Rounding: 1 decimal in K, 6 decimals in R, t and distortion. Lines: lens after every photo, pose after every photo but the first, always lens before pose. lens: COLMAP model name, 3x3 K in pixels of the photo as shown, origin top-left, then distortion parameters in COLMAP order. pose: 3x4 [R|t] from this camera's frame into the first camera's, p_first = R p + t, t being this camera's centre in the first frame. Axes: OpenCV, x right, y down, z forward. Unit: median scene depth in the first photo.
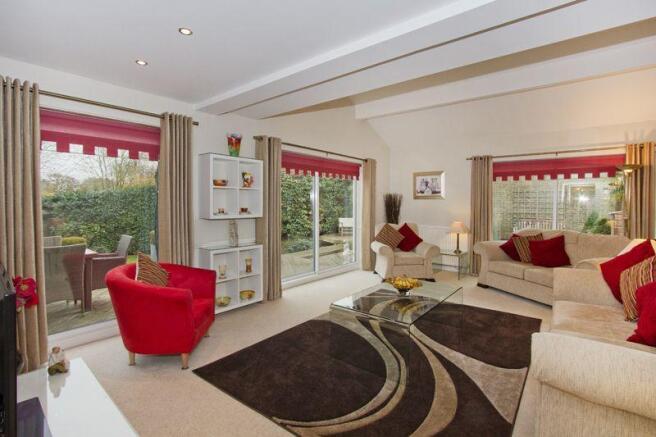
lens RADIAL K [[327.3, 0, 324.3], [0, 327.3, 208.4], [0, 0, 1]] dist [-0.000027, 0.000041]
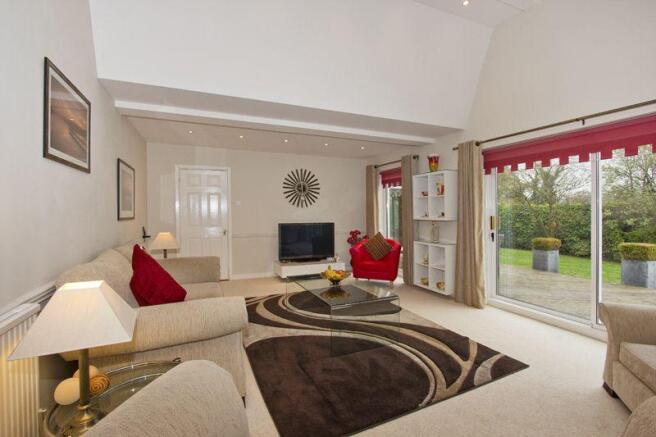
lens RADIAL K [[327.3, 0, 324.3], [0, 327.3, 208.4], [0, 0, 1]] dist [-0.000027, 0.000041]
pose [[-0.498775, 0.001988, -0.866729, 1.041577], [-0.001101, 0.999995, 0.002927, -0.018868], [0.866731, 0.002414, -0.498770, 1.251139]]
